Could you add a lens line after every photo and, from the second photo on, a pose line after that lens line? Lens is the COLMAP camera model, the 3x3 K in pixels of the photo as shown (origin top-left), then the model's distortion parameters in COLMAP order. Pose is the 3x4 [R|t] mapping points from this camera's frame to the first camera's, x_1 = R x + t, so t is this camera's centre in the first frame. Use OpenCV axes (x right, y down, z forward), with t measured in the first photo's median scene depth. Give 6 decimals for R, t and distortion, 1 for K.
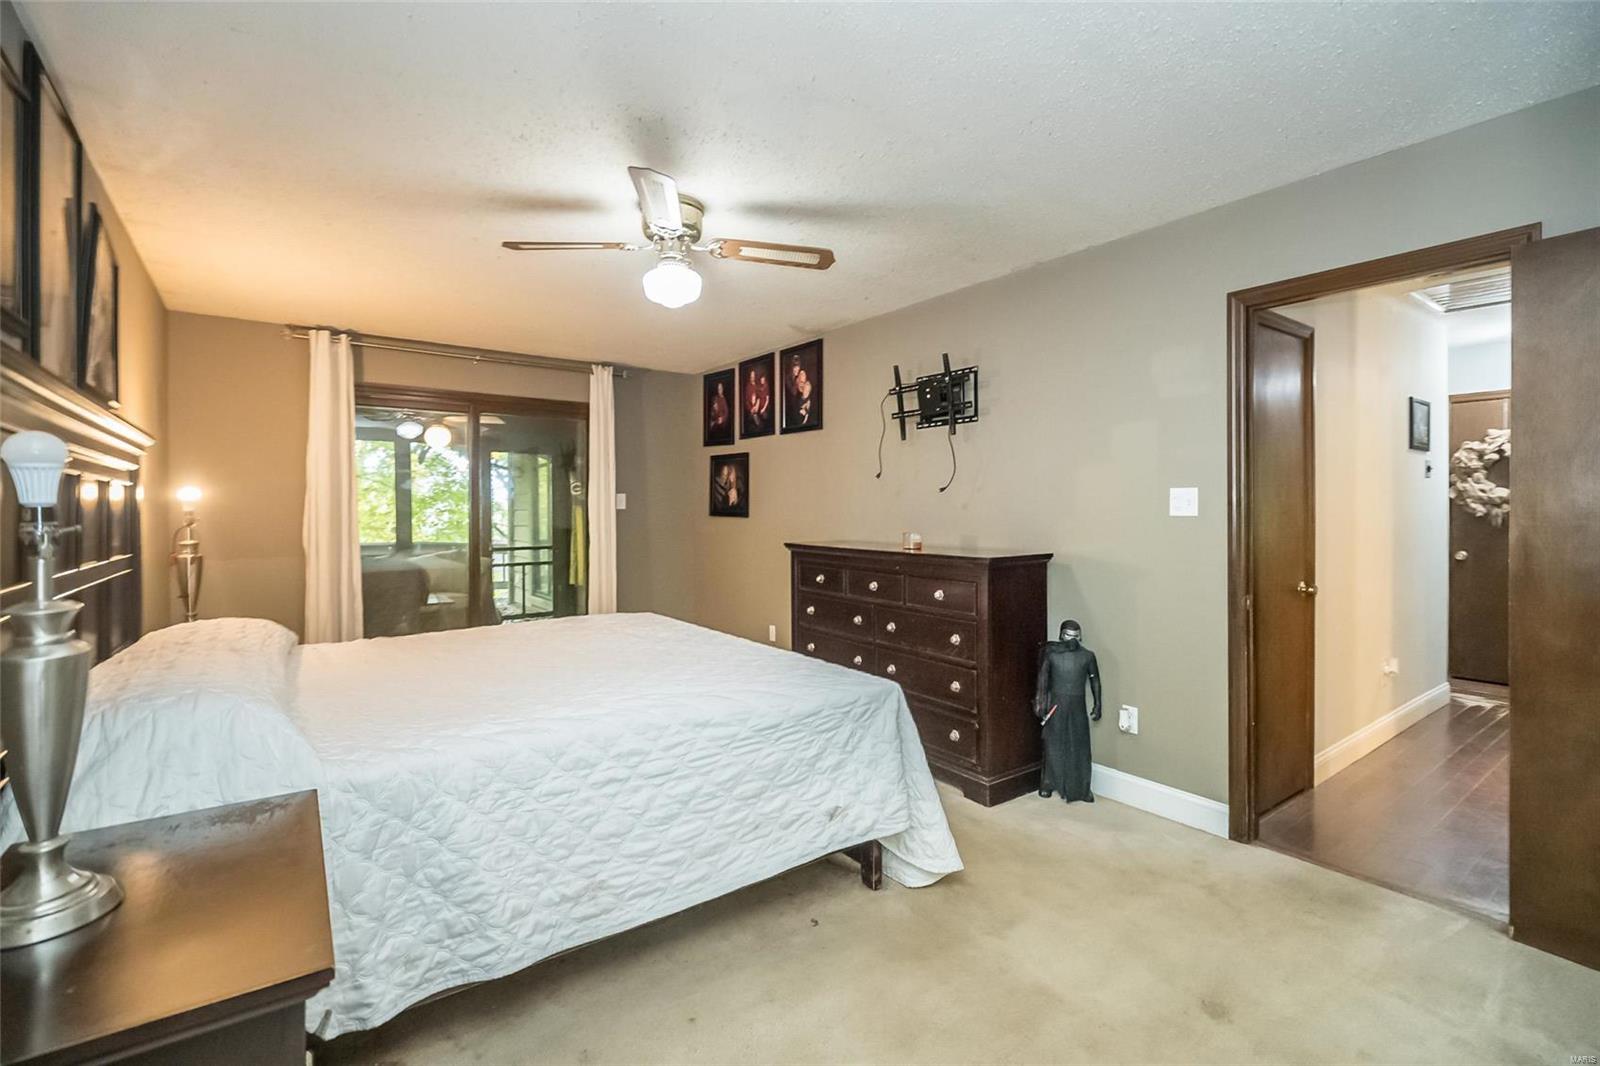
lens RADIAL K [[730.7, 0, 813.4], [0, 730.7, 526.0], [0, 0, 1]] dist [-0.009916, 0.001884]
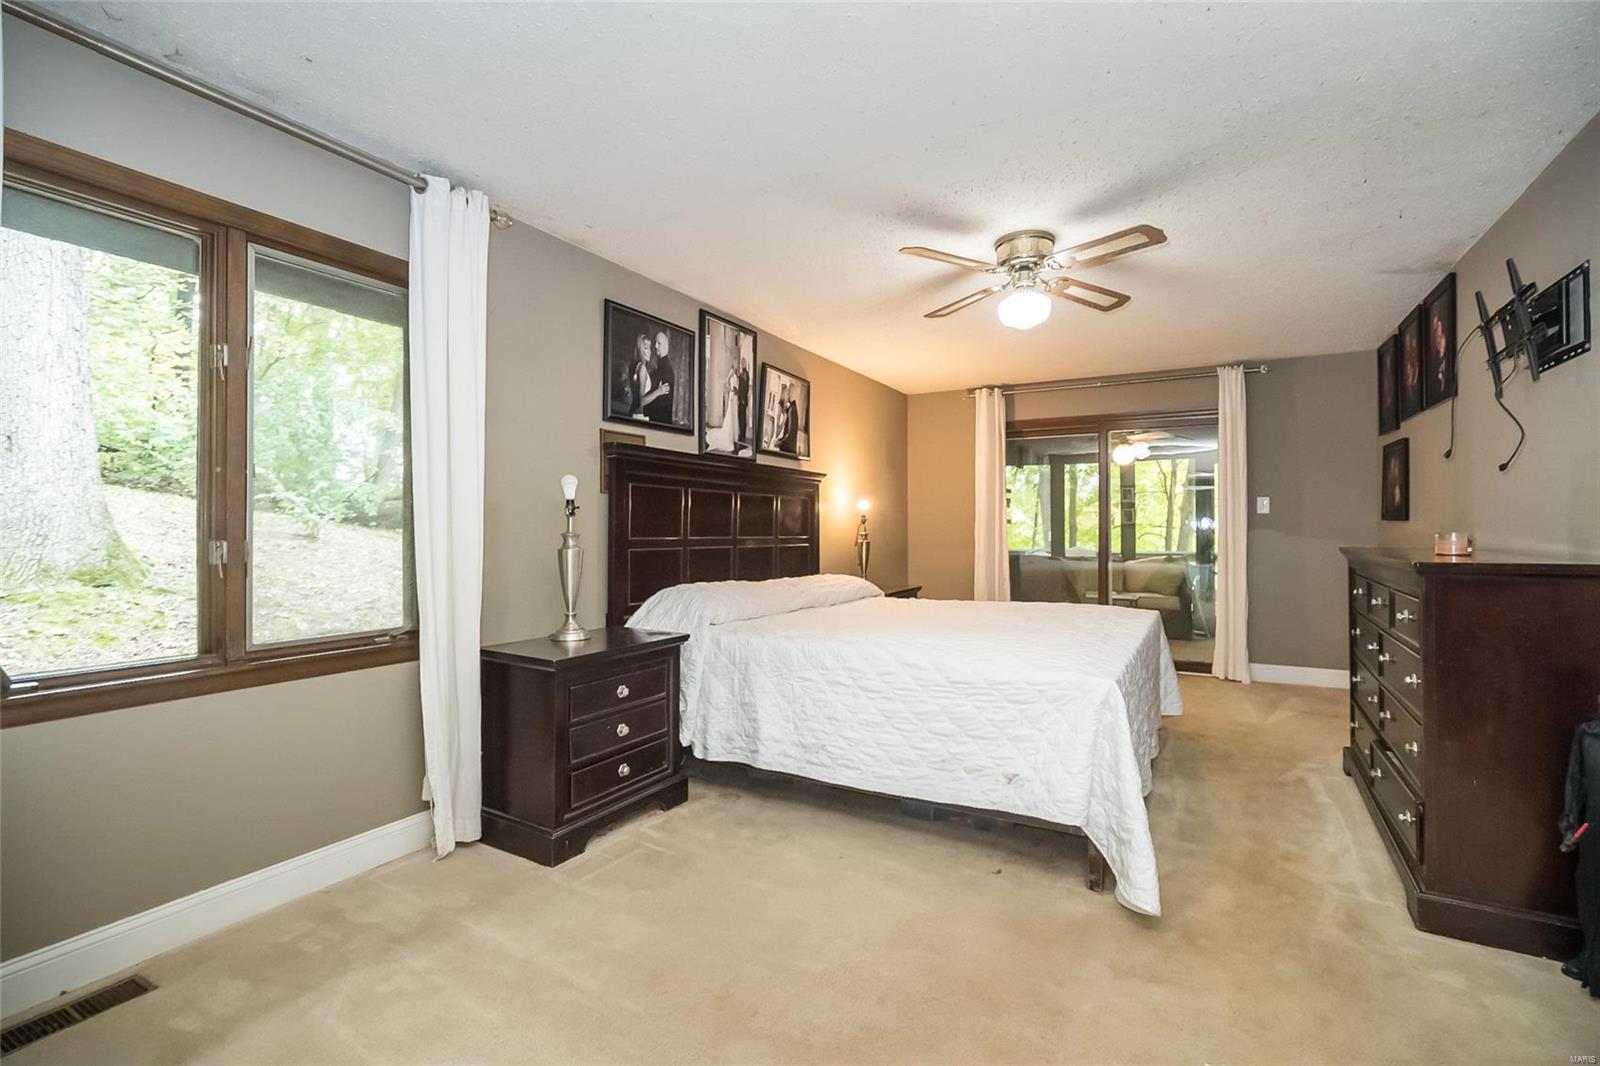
lens RADIAL K [[730.7, 0, 814.7], [0, 730.7, 530.6], [0, 0, 1]] dist [-0.009916, 0.001884]
pose [[0.399982, -0.002560, -0.916520, 0.489322], [-0.023606, 0.999636, -0.013094, 0.028582], [0.916219, 0.026873, 0.399776, 0.164064]]
